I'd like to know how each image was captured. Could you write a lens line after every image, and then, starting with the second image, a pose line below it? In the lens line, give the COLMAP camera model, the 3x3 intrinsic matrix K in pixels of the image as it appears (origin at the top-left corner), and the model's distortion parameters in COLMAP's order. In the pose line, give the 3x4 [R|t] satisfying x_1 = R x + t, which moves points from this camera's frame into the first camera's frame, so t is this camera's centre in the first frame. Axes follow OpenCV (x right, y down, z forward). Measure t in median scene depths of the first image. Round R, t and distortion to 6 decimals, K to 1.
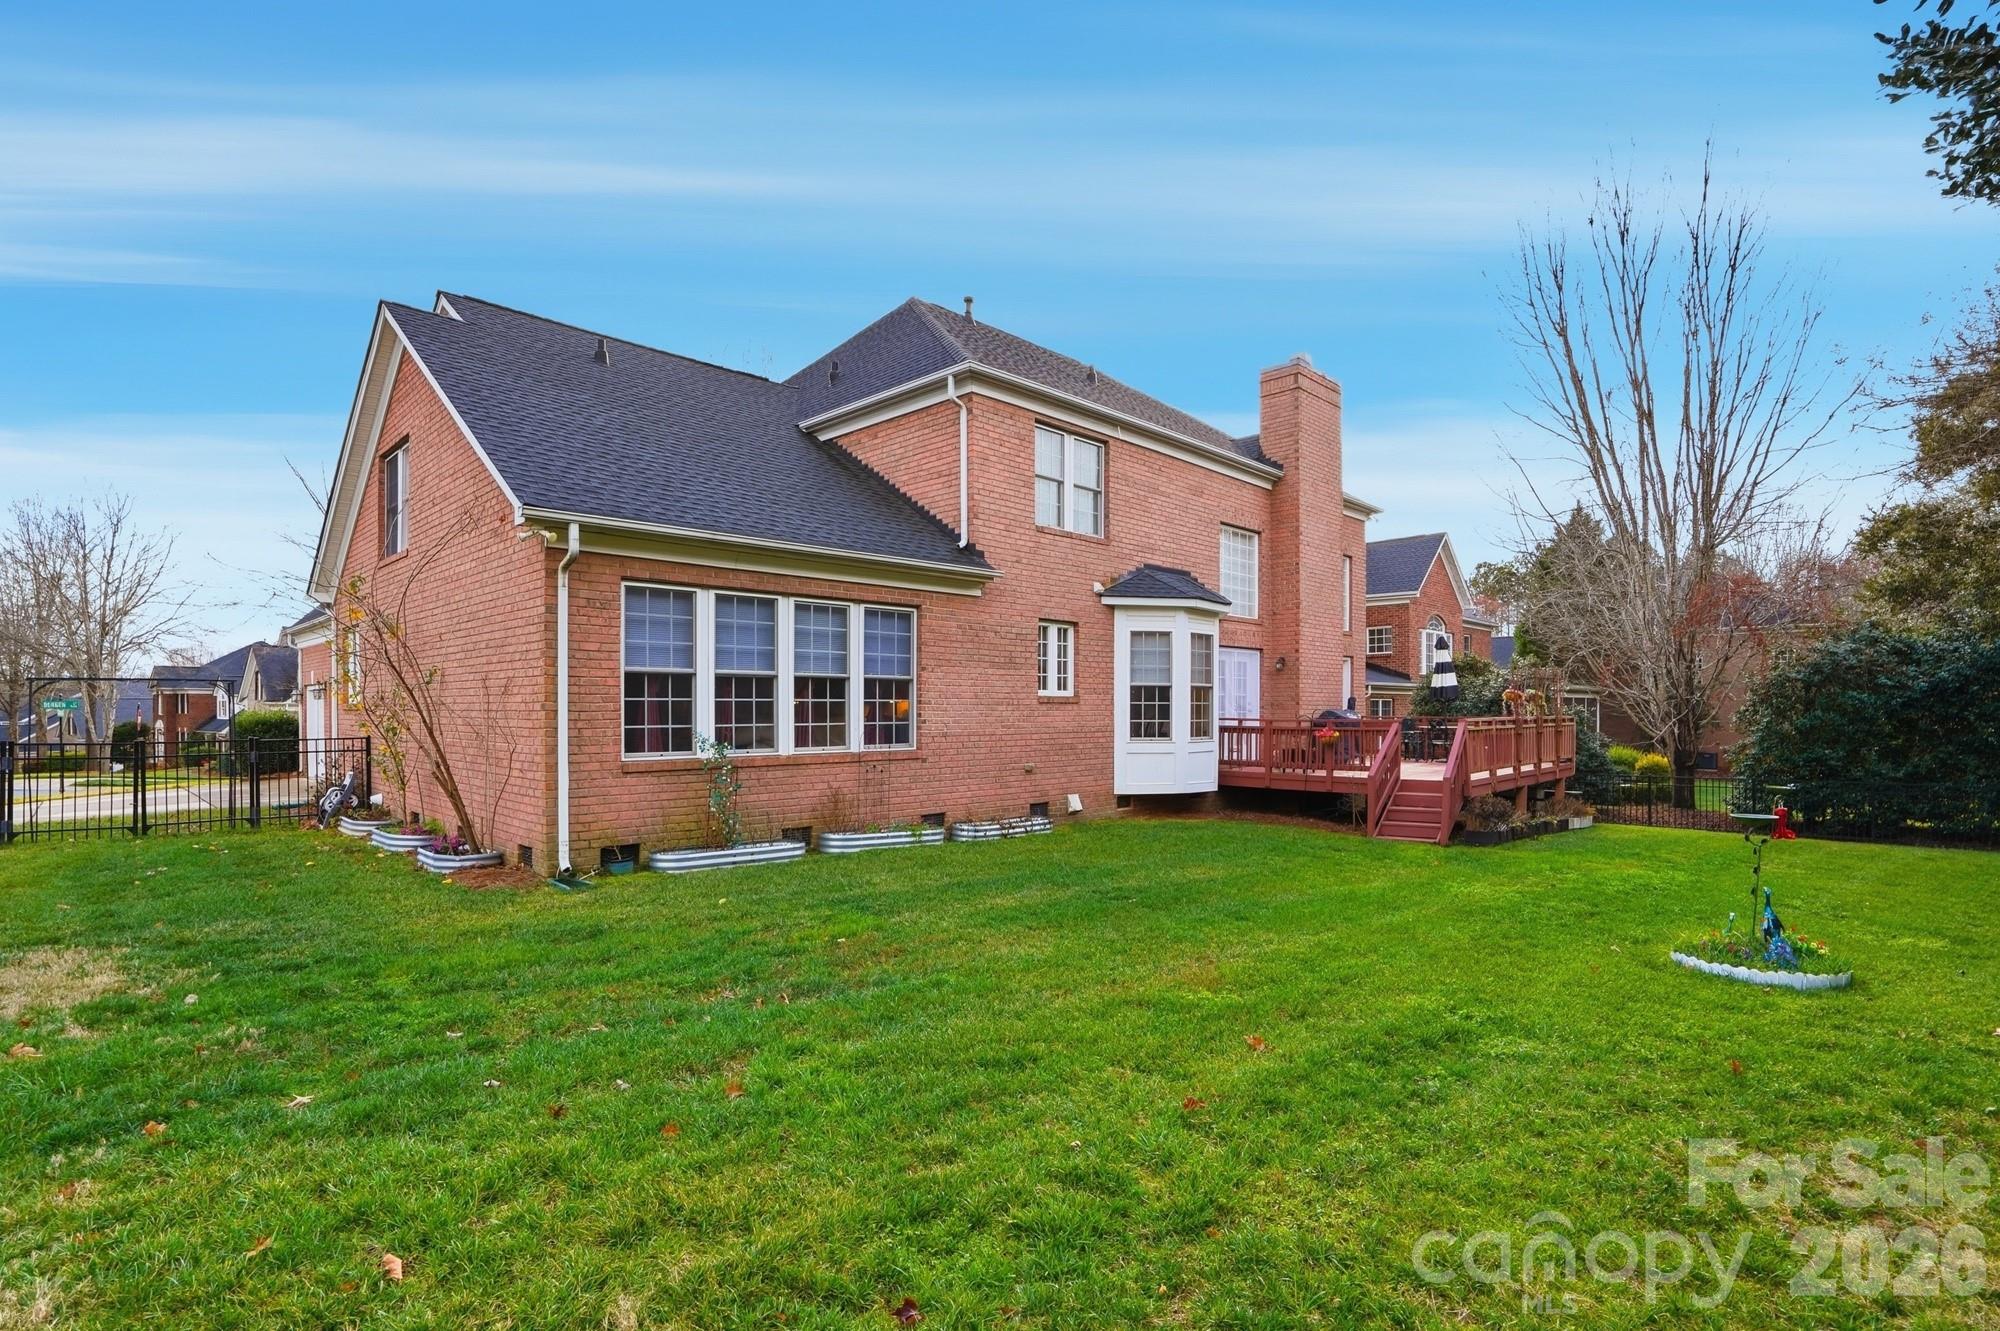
lens RADIAL K [[904.2, 0, 1001.4], [0, 904.2, 720.1], [0, 0, 1]] dist [-0.063713, -0.000024]
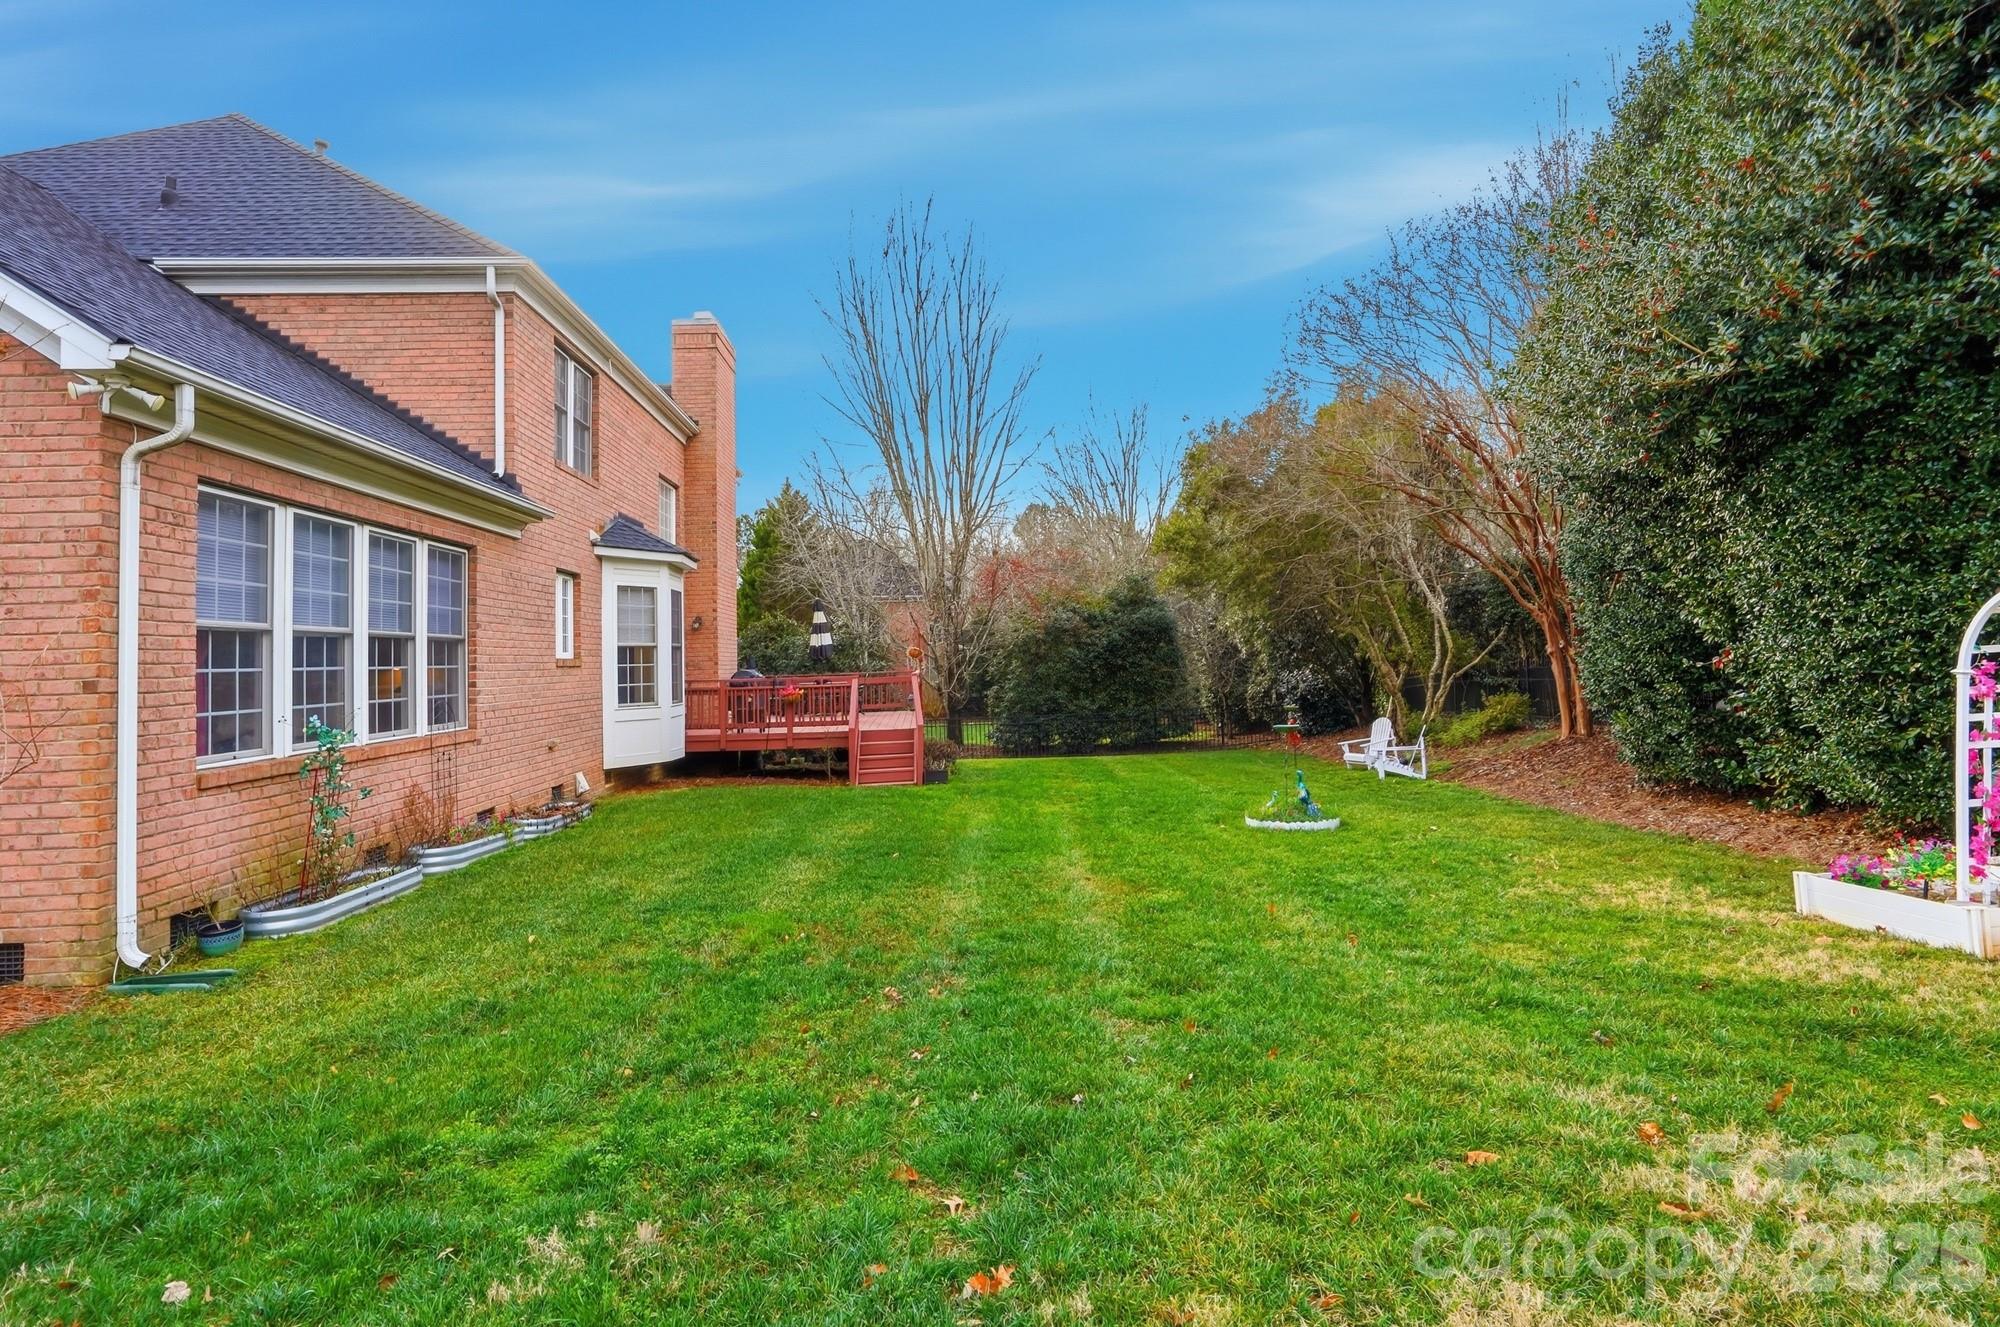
lens RADIAL K [[930.6, 0, 998.6], [0, 930.6, 618.2], [0, 0, 1]] dist [-0.001454, 0.000288]
pose [[0.718204, 0.013948, 0.695693, -0.307162], [0.033059, 0.997986, -0.054137, -0.004197], [-0.695047, 0.061880, 0.716296, 0.092385]]
